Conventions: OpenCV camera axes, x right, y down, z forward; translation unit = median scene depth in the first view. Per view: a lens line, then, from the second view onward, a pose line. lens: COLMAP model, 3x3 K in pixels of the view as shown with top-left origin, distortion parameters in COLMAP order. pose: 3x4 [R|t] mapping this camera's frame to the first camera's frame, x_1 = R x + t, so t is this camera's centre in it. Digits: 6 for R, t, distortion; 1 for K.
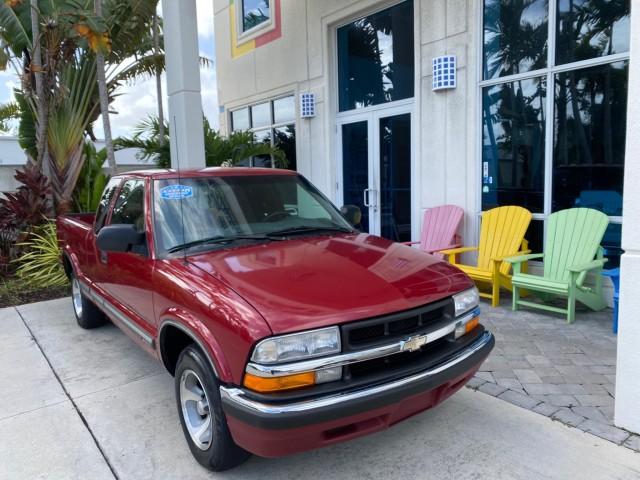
lens RADIAL K [[496.8, 0, 320.3], [0, 496.8, 239.4], [0, 0, 1]] dist [0.027345, -0.024251]
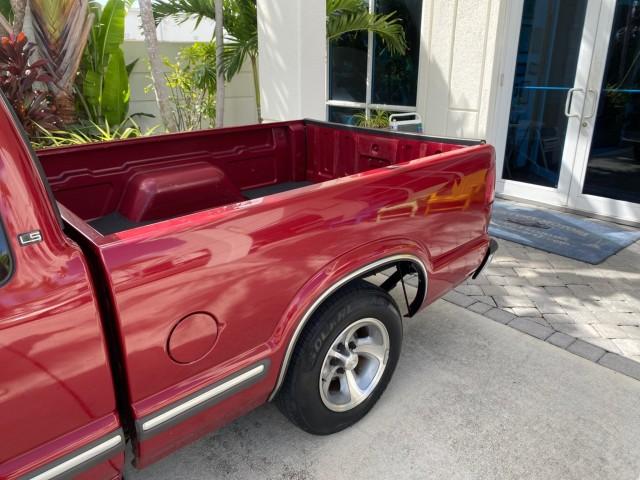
lens RADIAL K [[496.8, 0, 323.0], [0, 496.8, 236.8], [0, 0, 1]] dist [0.027345, -0.024251]
pose [[0.997921, 0.007861, 0.063963, -0.241565], [-0.021096, 0.977695, 0.208968, -0.041945], [-0.060894, -0.209883, 0.975828, 0.357591]]
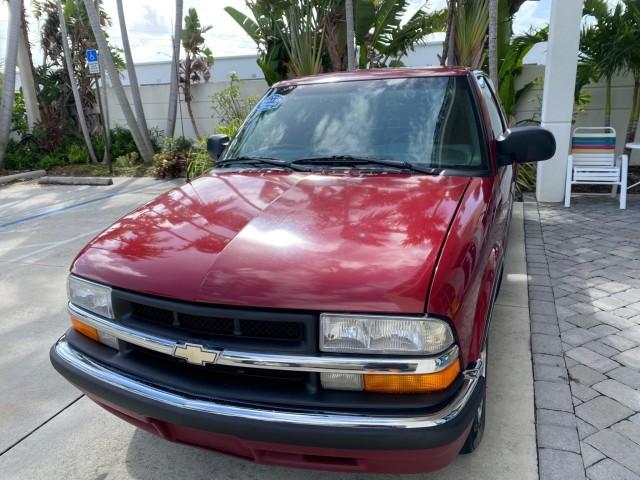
lens RADIAL K [[496.8, 0, 314.6], [0, 496.8, 235.8], [0, 0, 1]] dist [0.027345, -0.024251]
pose [[0.526351, 0.235814, -0.816913, 0.215712], [-0.077860, 0.970102, 0.229868, -0.029286], [0.846695, -0.057387, 0.528974, 0.222950]]
